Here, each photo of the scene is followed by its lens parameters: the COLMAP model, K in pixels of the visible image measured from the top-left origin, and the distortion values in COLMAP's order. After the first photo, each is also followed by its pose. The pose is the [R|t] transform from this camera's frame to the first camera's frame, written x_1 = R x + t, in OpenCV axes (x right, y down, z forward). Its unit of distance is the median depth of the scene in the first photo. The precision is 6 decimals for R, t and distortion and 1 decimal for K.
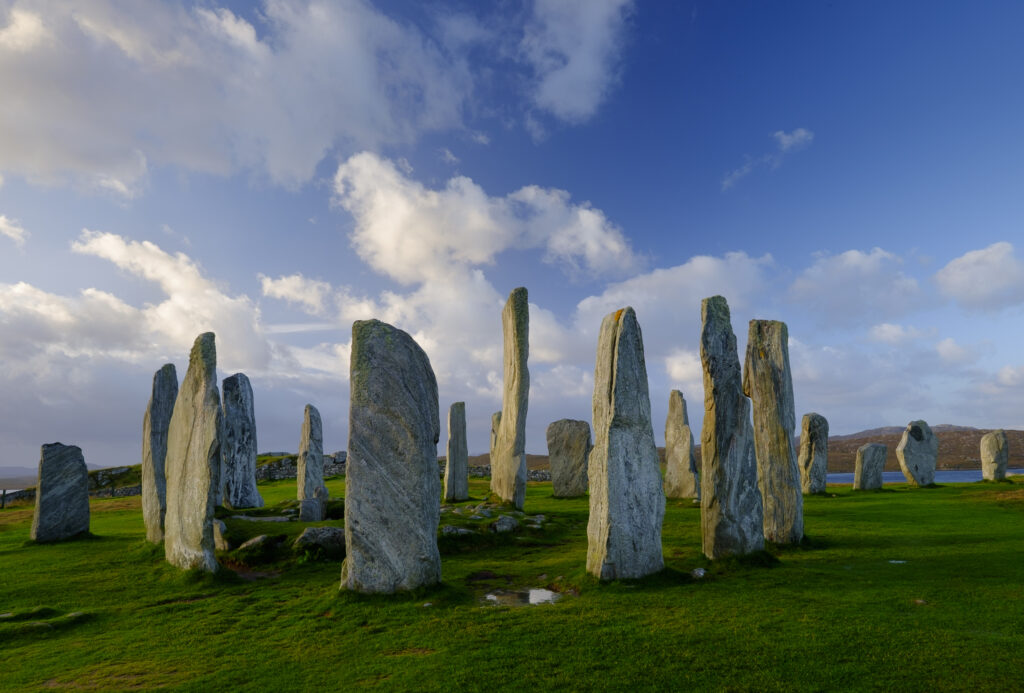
lens RADIAL K [[647.1, 0, 509.2], [0, 647.1, 387.7], [0, 0, 1]] dist [-0.003682, -0.000343]
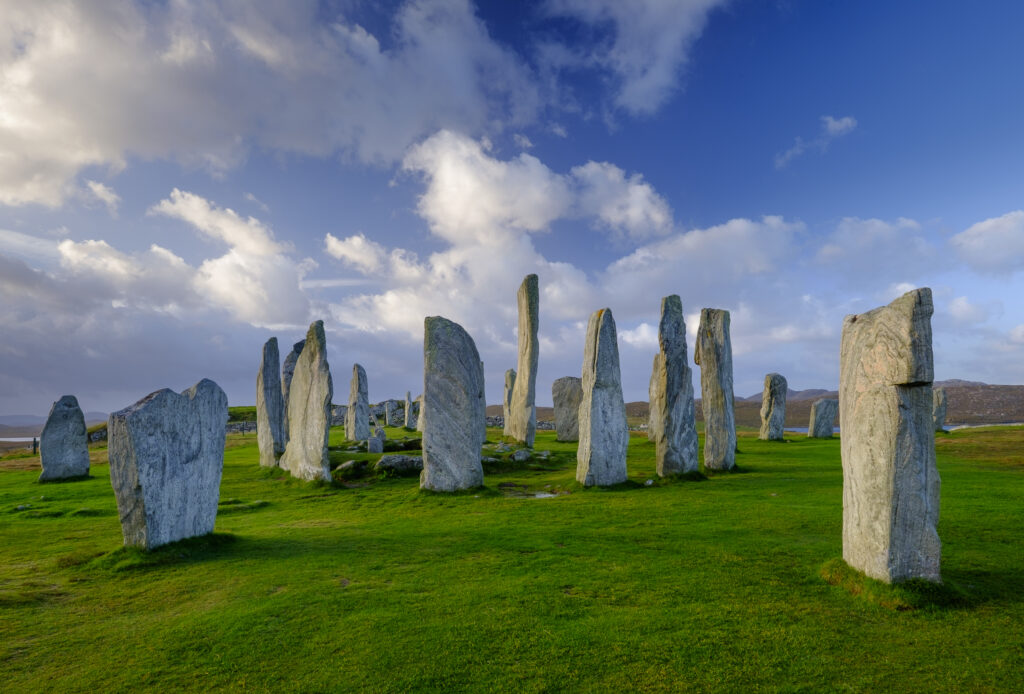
lens RADIAL K [[647.1, 0, 509.2], [0, 647.1, 388.2], [0, 0, 1]] dist [-0.003682, -0.000343]
pose [[0.999931, 0.006824, -0.009539, -0.024226], [-0.006091, 0.997175, 0.074865, -0.046095], [0.010023, -0.074801, 0.997148, -0.467972]]
